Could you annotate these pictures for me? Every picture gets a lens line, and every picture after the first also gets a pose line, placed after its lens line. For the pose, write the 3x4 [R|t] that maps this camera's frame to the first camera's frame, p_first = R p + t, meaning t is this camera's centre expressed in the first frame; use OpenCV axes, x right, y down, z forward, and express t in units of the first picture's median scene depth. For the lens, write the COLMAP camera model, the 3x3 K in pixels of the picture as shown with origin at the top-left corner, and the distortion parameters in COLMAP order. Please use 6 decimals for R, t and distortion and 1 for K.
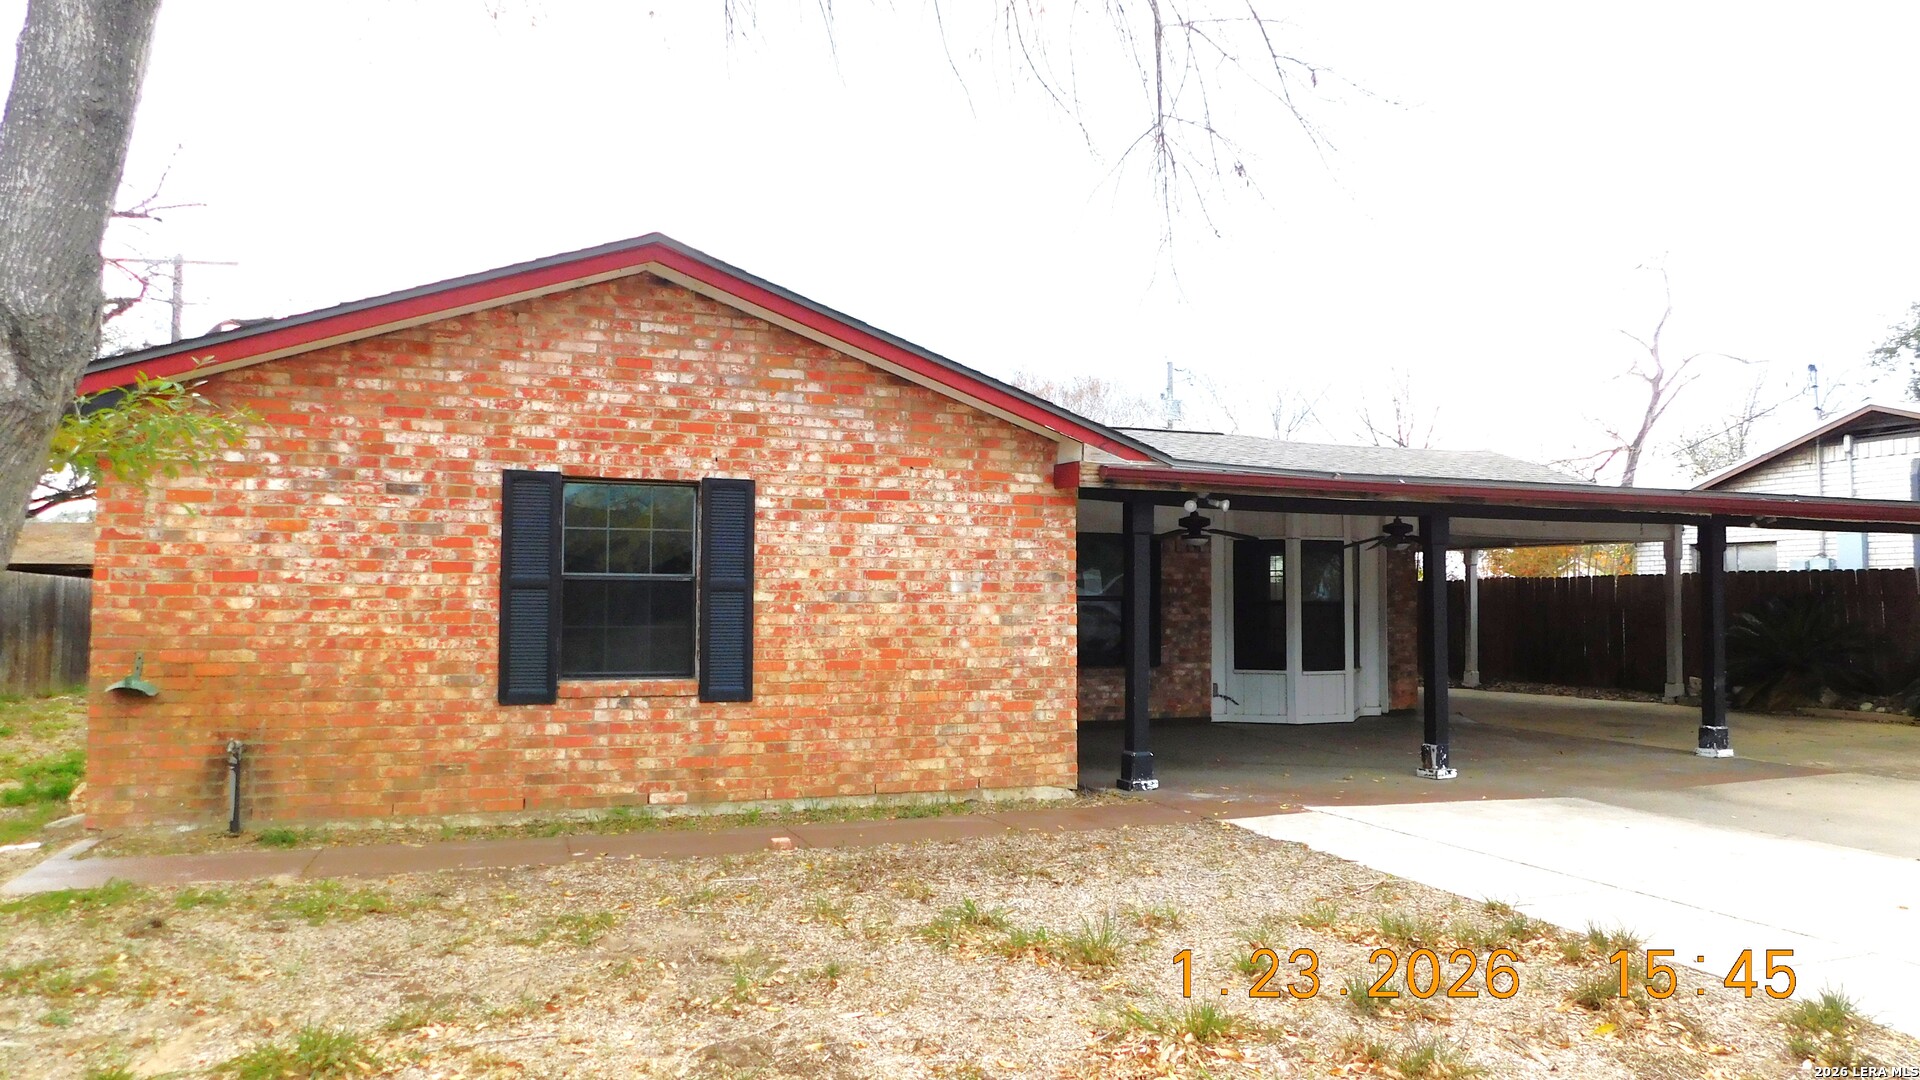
lens RADIAL K [[1264.5, 0, 954.3], [0, 1264.5, 532.7], [0, 0, 1]] dist [-0.066377, 0.045523]
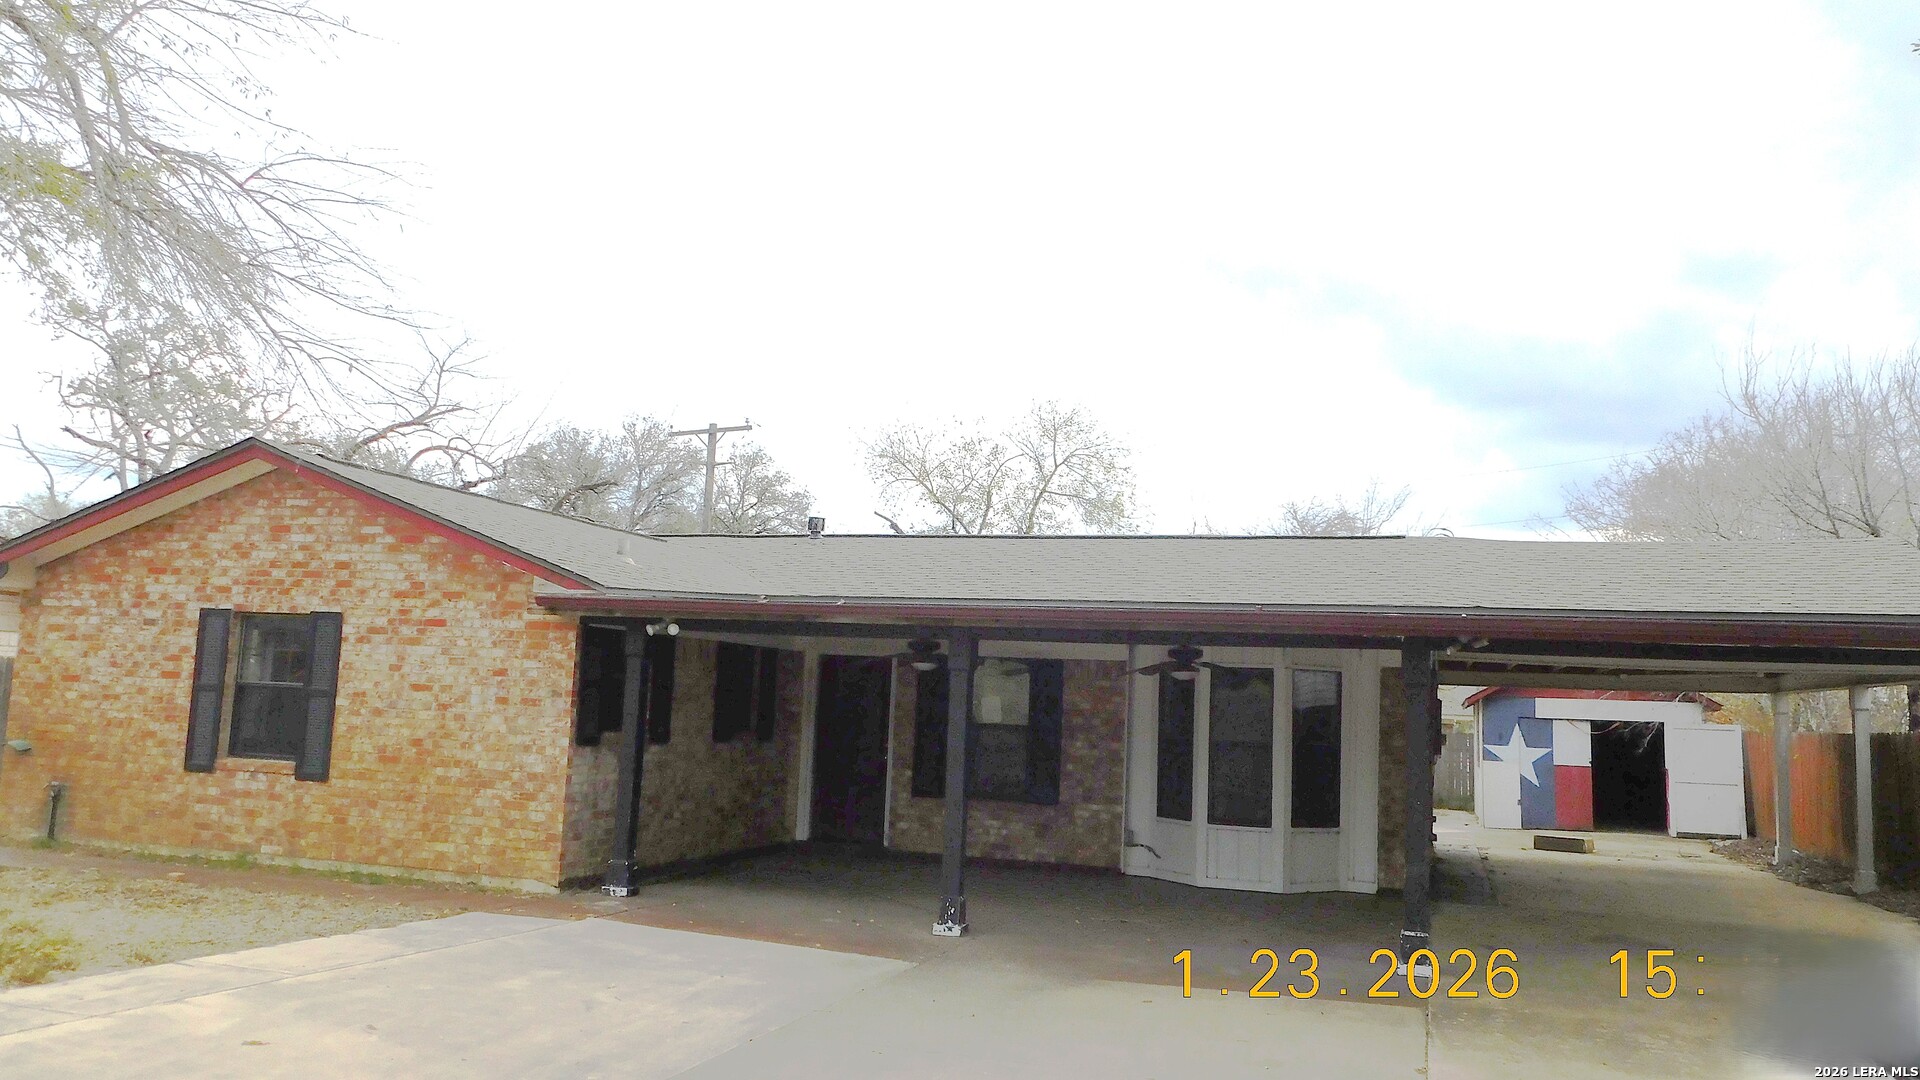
lens RADIAL K [[1408.7, 0, 971.5], [0, 1408.7, 540.3], [0, 0, 1]] dist [-0.015899, 0.012376]
pose [[0.785873, -0.046107, -0.616667, 1.253271], [-0.006557, 0.996539, -0.082866, 0.000272], [0.618353, 0.069166, 0.782851, 0.254878]]
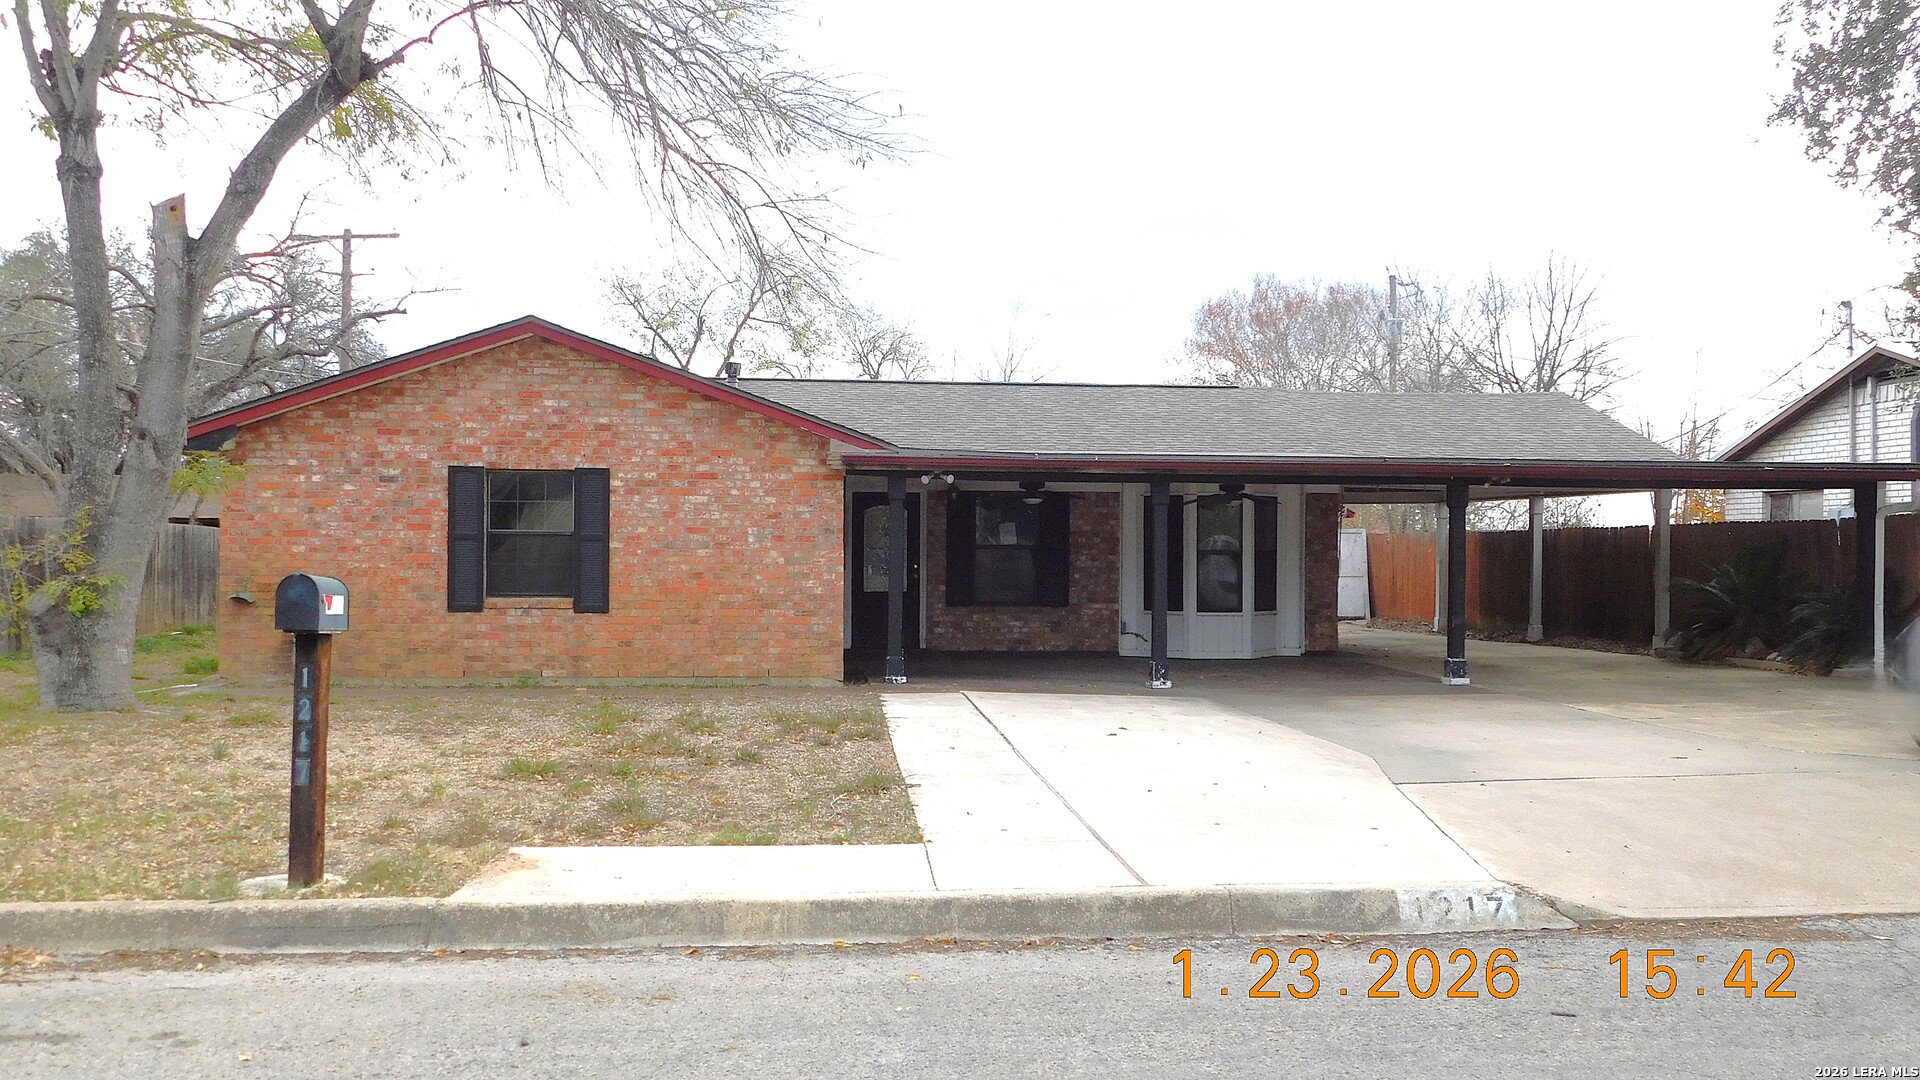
lens RADIAL K [[1669.5, 0, 957.6], [0, 1669.5, 531.4], [0, 0, 1]] dist [-0.013477, -0.010029]
pose [[0.968424, -0.001942, -0.249303, 0.746489], [0.011929, 0.999185, 0.038556, -0.038060], [0.249025, -0.040312, 0.967658, -0.841854]]
